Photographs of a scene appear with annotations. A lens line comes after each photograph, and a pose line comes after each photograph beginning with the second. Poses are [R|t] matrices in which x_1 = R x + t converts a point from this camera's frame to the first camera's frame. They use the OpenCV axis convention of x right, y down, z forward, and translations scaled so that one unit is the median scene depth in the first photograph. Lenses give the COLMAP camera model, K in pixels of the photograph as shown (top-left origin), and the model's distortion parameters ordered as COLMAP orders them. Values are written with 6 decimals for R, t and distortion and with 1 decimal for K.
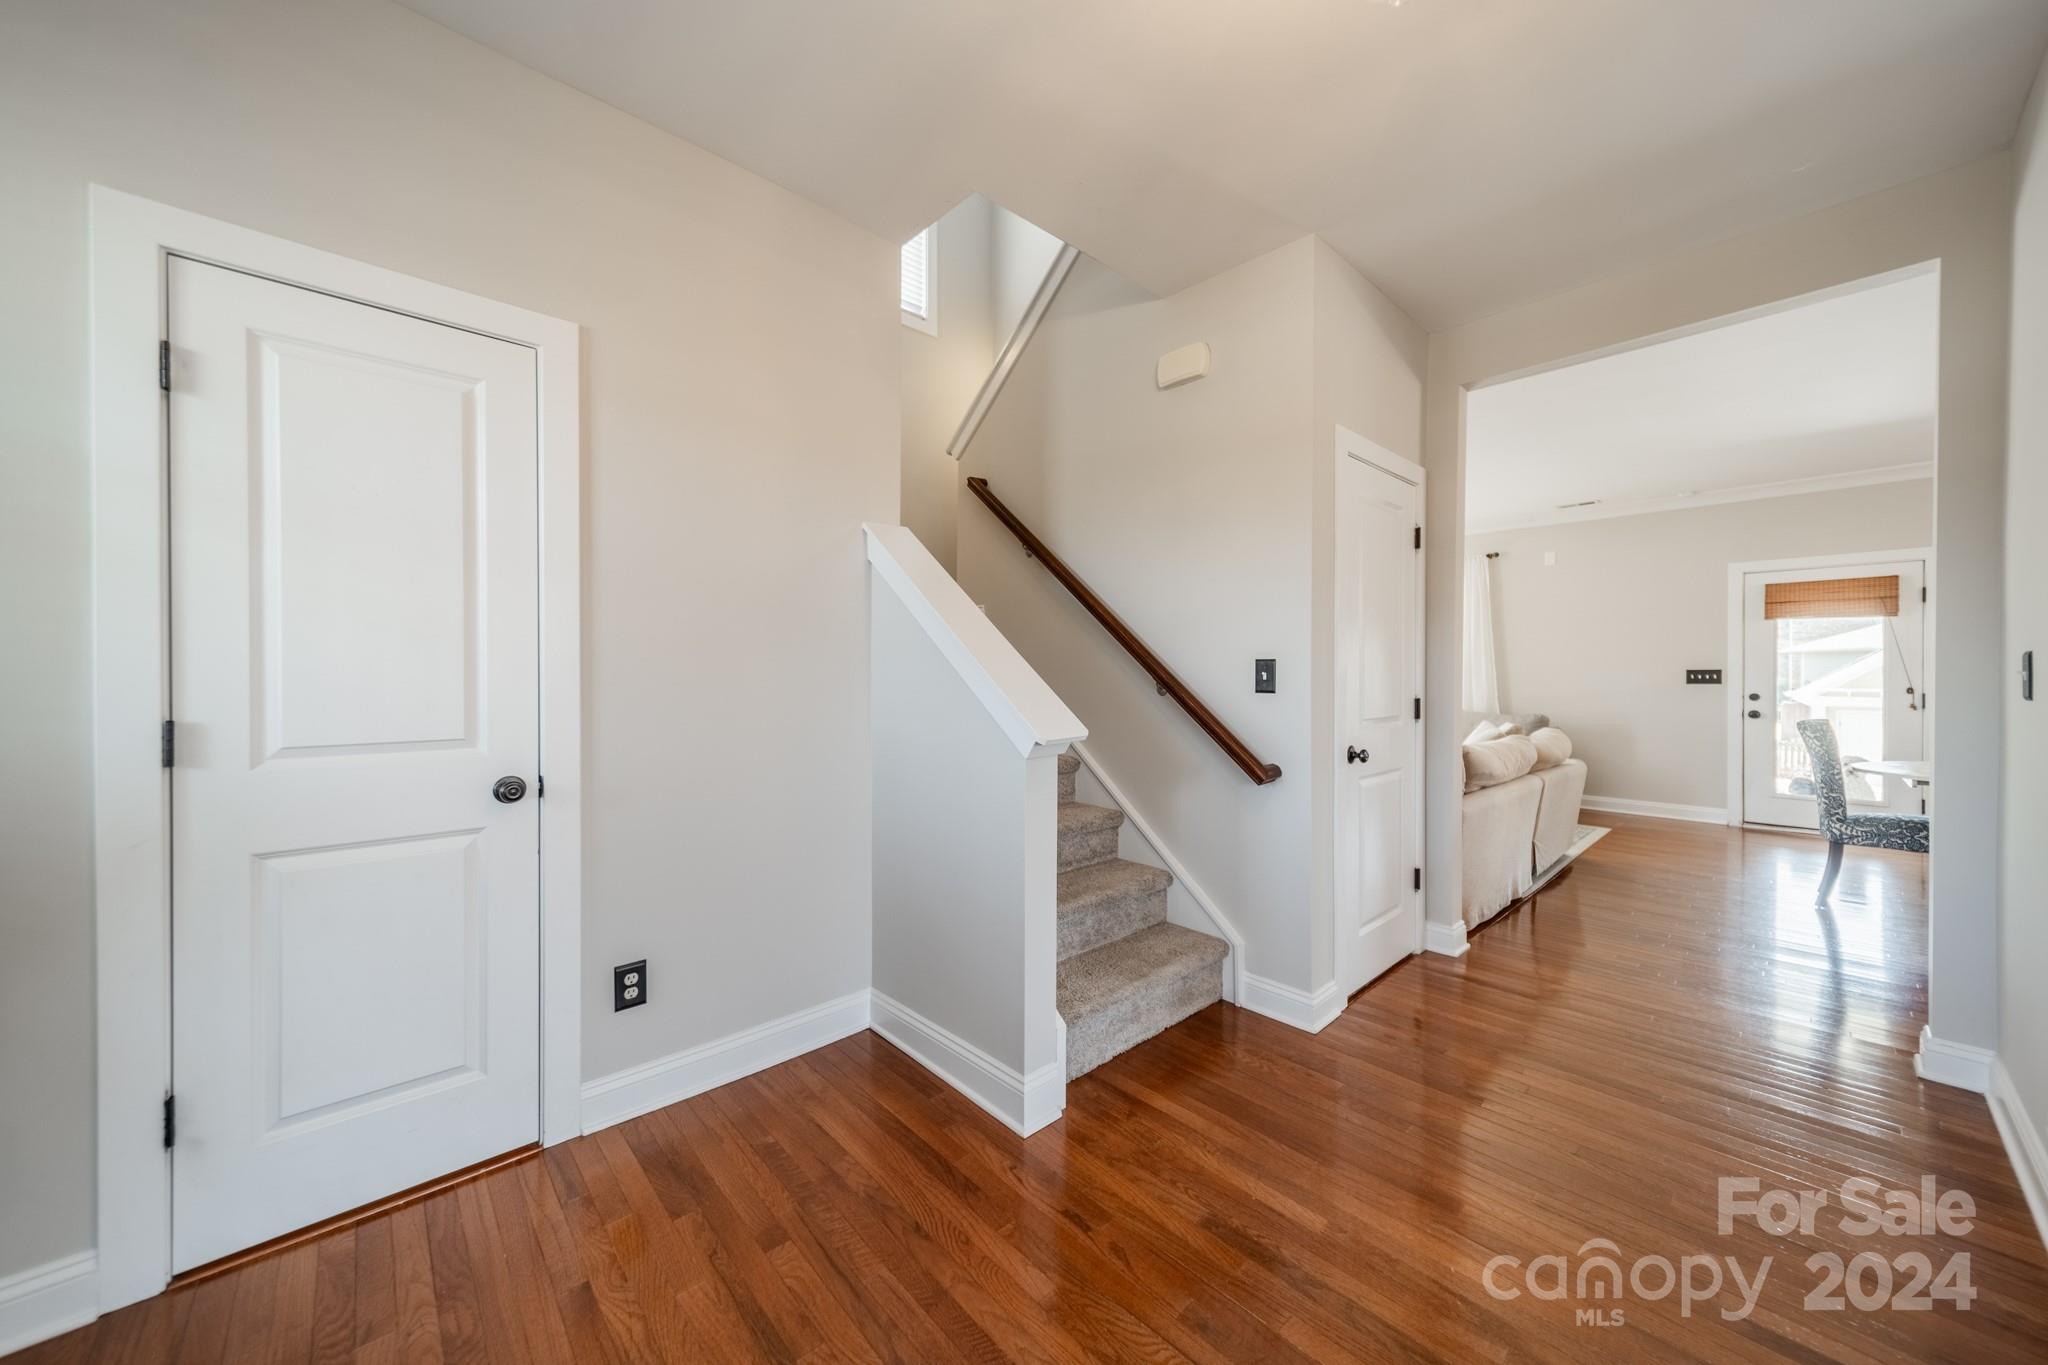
lens RADIAL K [[729.5, 0, 1036.3], [0, 729.5, 683.1], [0, 0, 1]] dist [0.010248, 0.000100]
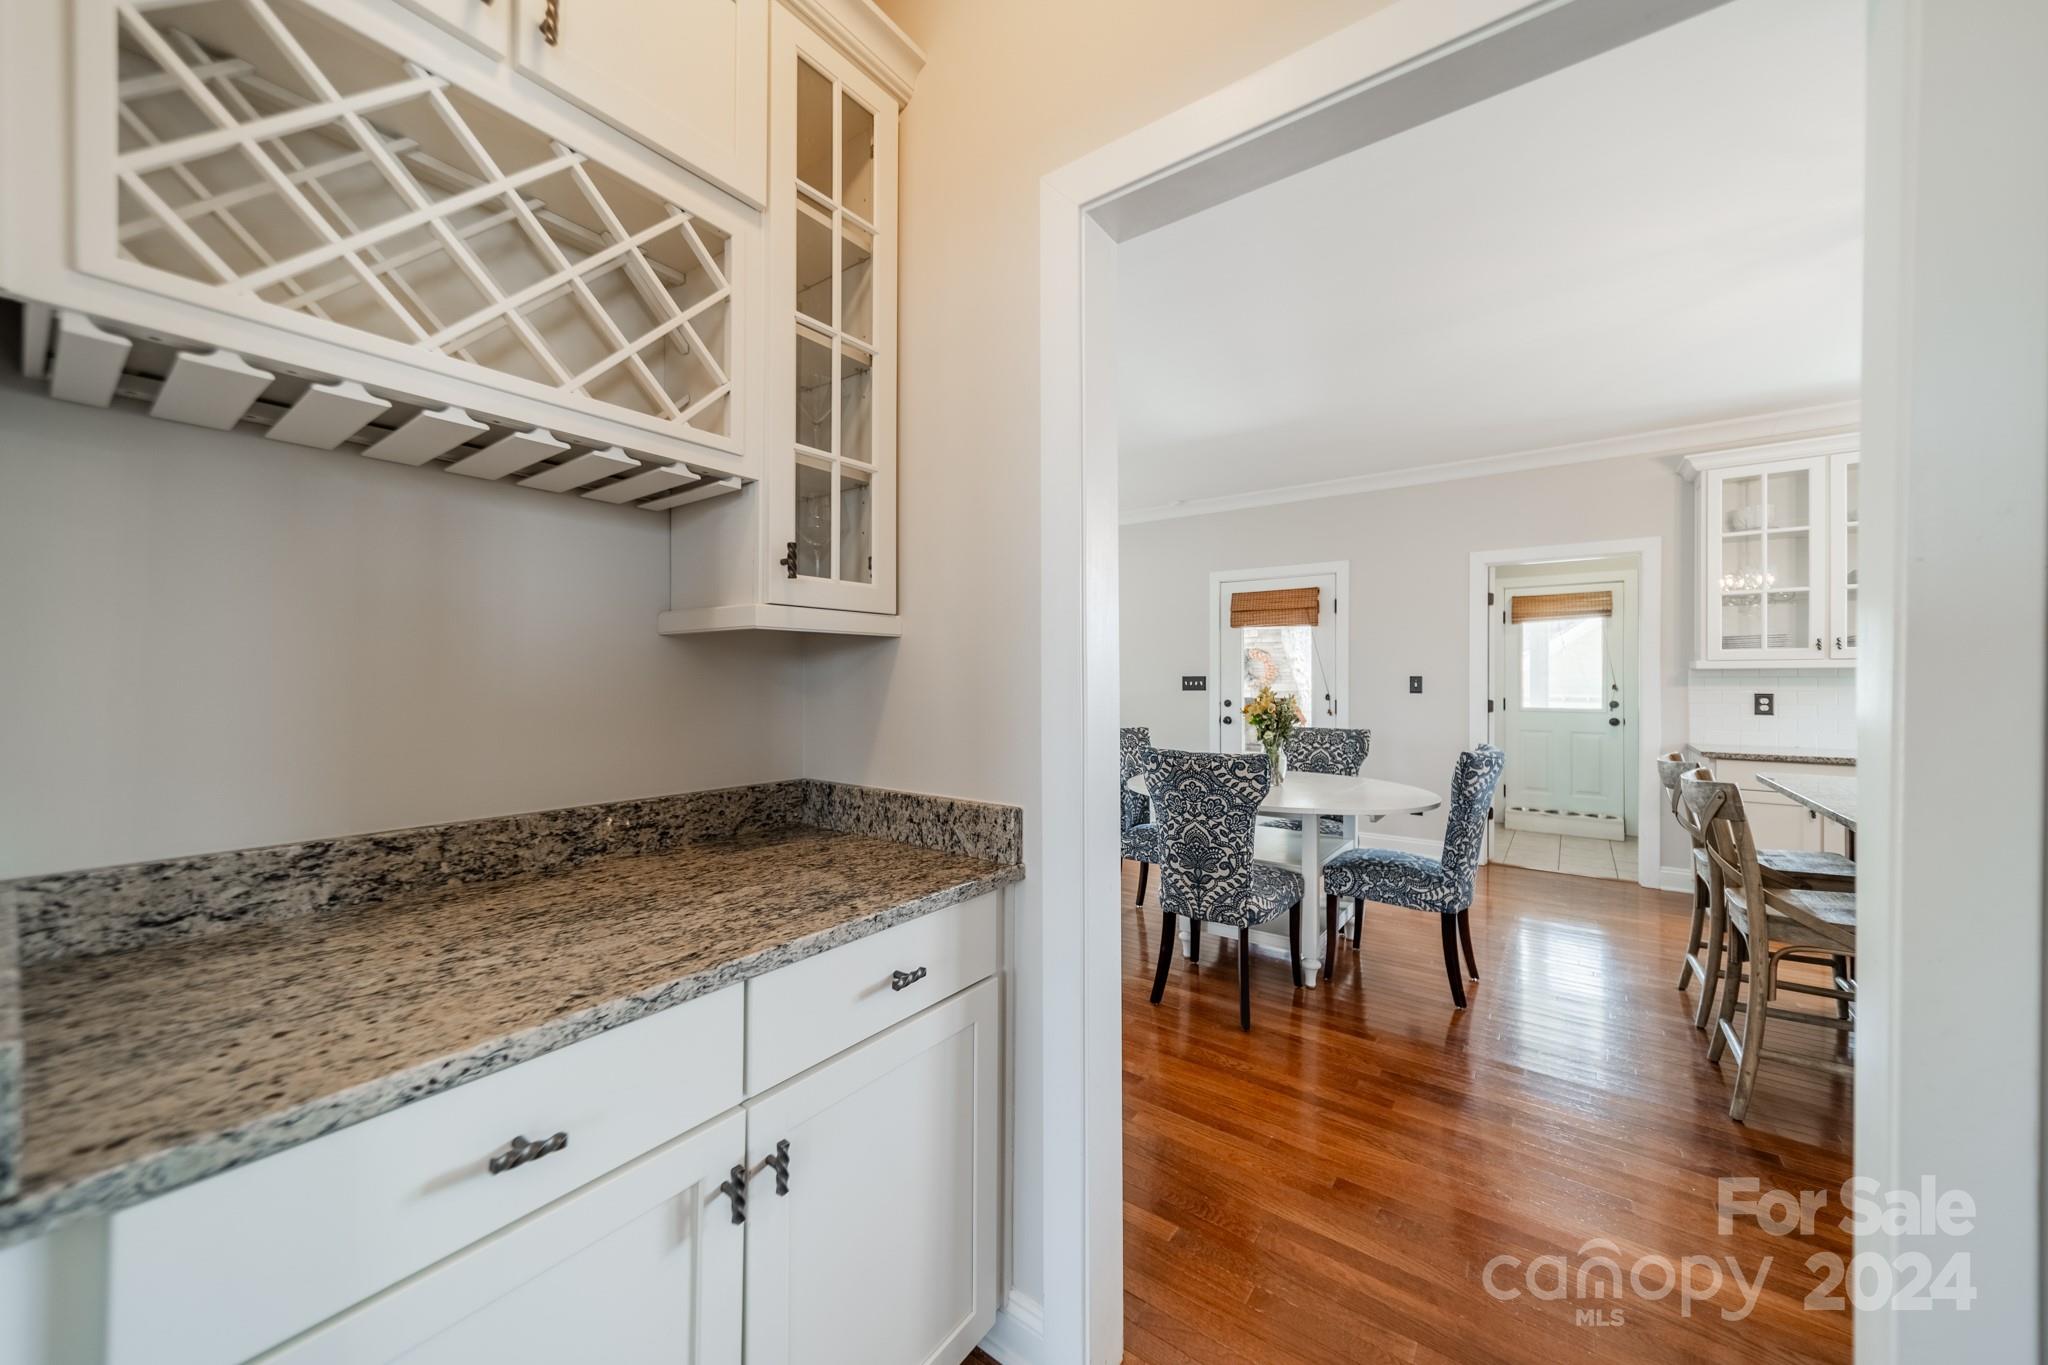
lens RADIAL K [[729.5, 0, 1060.3], [0, 729.5, 678.3], [0, 0, 1]] dist [0.010248, 0.000100]
pose [[0.976058, 0.002977, 0.217491, 0.526402], [-0.000126, 0.999914, -0.013121, -0.002612], [-0.217512, 0.012779, 0.975974, 0.062295]]
